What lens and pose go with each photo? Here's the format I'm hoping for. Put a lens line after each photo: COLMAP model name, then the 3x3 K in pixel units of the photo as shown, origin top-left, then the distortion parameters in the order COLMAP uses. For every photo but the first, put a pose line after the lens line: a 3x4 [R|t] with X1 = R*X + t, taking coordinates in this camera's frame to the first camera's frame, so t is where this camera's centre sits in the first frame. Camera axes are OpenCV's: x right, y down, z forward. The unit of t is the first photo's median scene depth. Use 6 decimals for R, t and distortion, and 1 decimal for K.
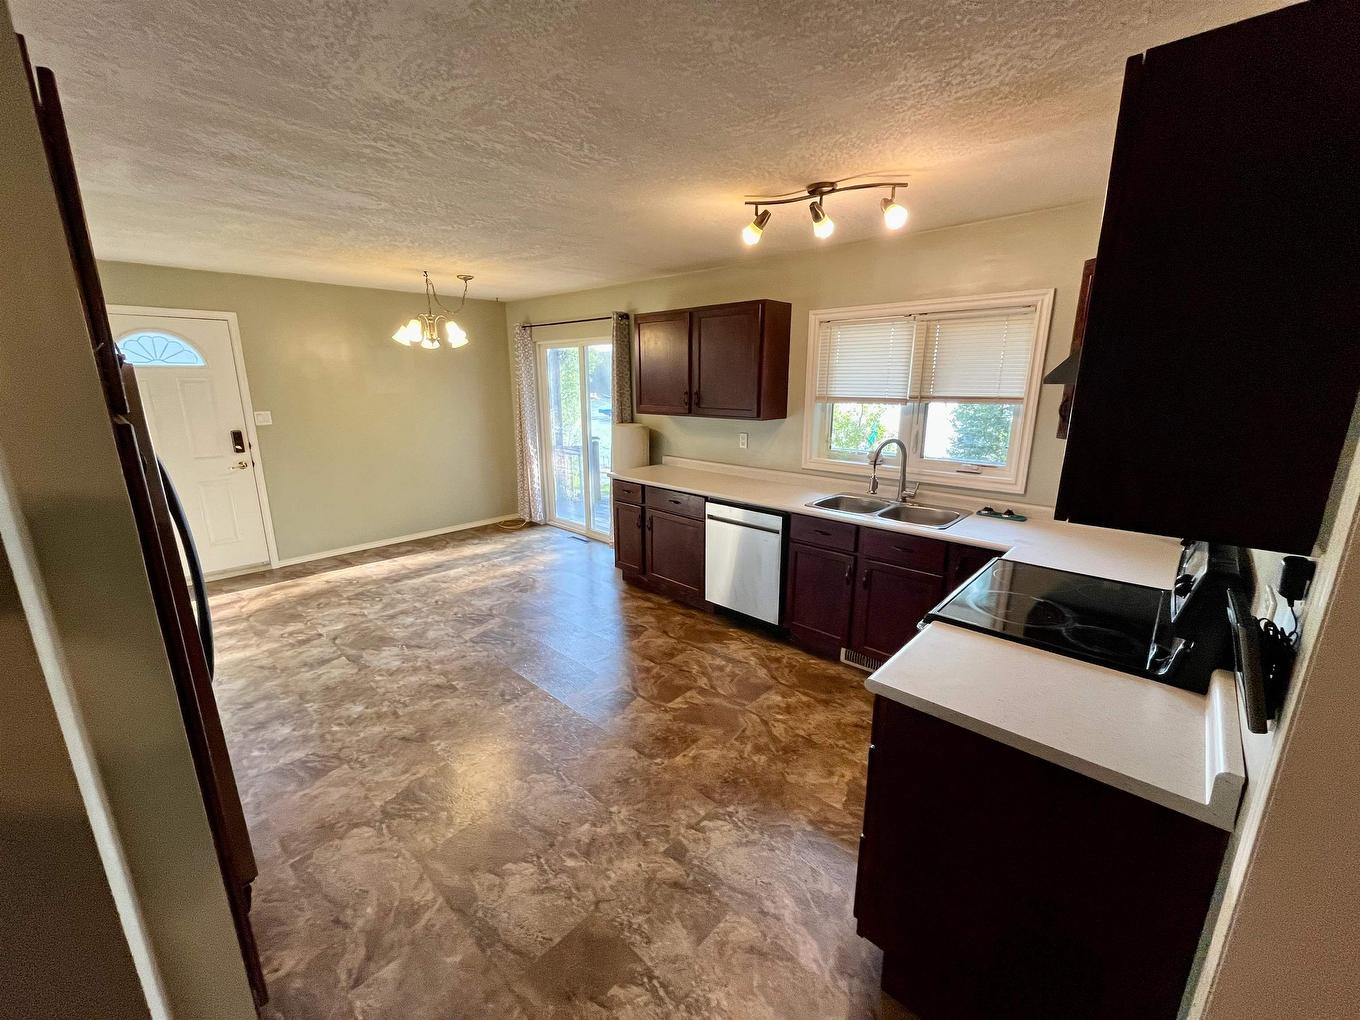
lens RADIAL K [[544.4, 0, 677.1], [0, 544.4, 512.9], [0, 0, 1]] dist [-0.001791, 0.000138]
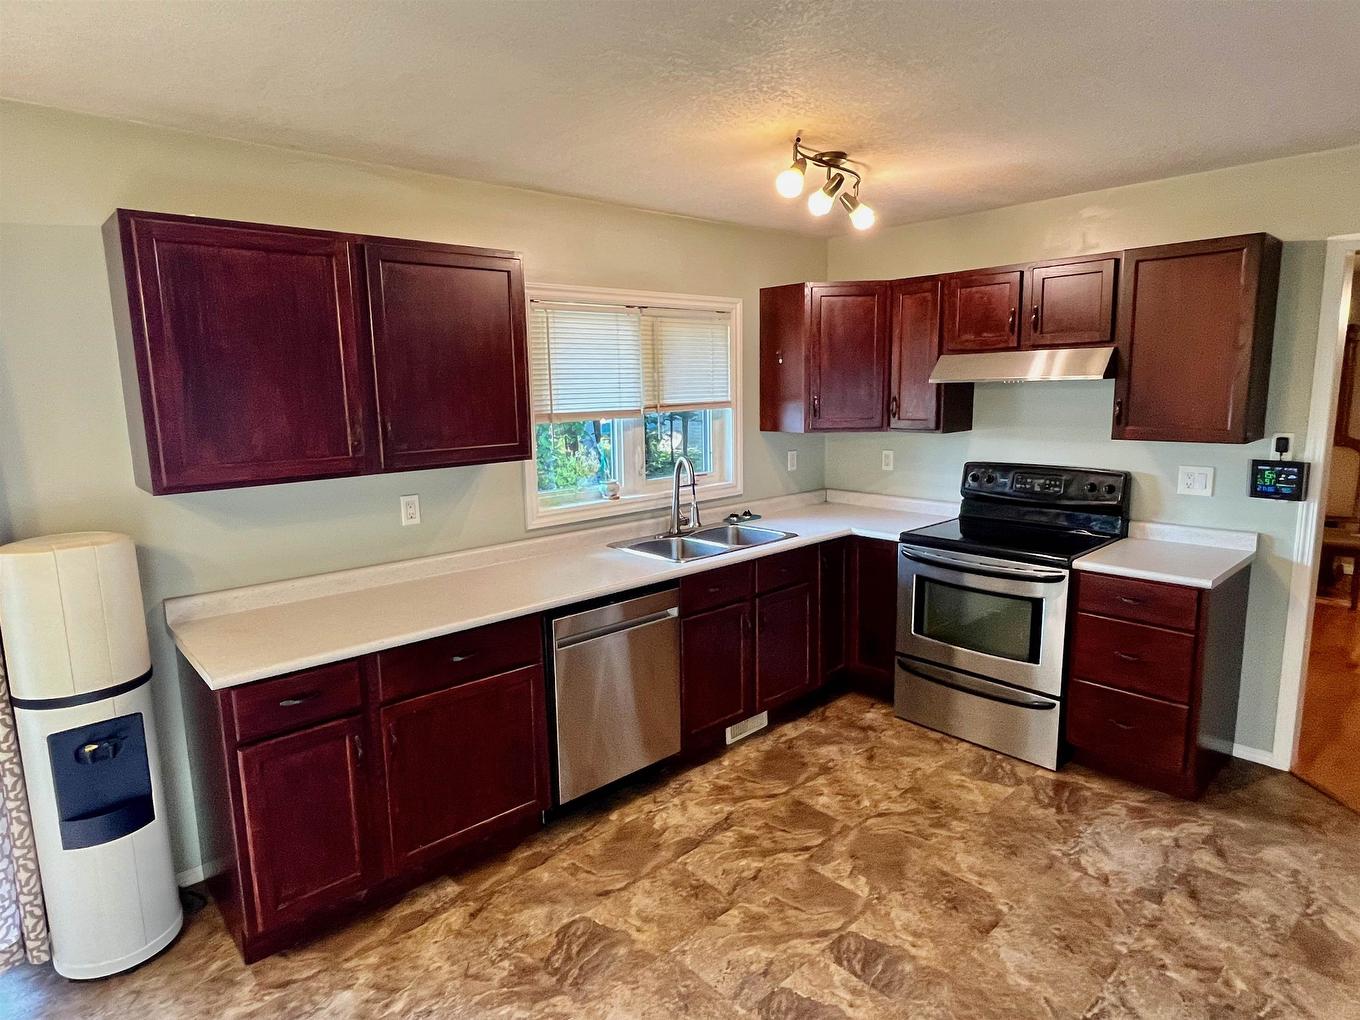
lens RADIAL K [[766.5, 0, 676.0], [0, 766.5, 506.1], [0, 0, 1]] dist [-0.002772, 0.000323]
pose [[0.082801, -0.160873, 0.983496, -0.759963], [0.256354, 0.957113, 0.134975, -0.228142], [-0.963030, 0.240947, 0.120491, 0.914140]]
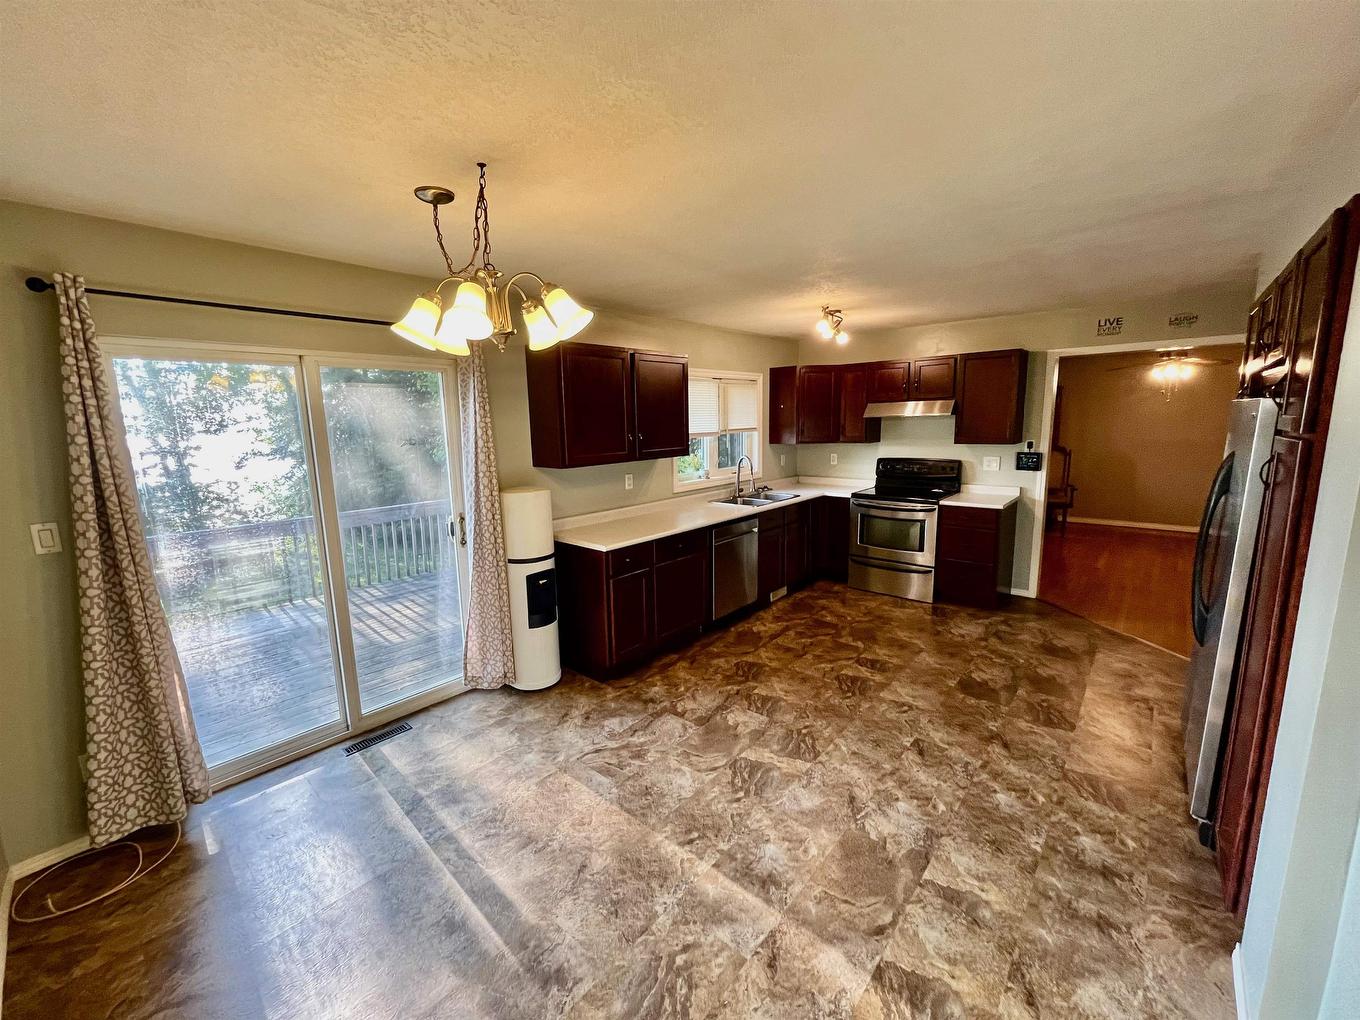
lens RADIAL K [[544.4, 0, 676.4], [0, 544.4, 510.6], [0, 0, 1]] dist [-0.001791, 0.000138]
pose [[-0.026948, -0.165296, 0.985876, -1.213303], [0.261143, 0.950822, 0.166557, -0.307168], [-0.964924, 0.261942, 0.017544, 1.235144]]
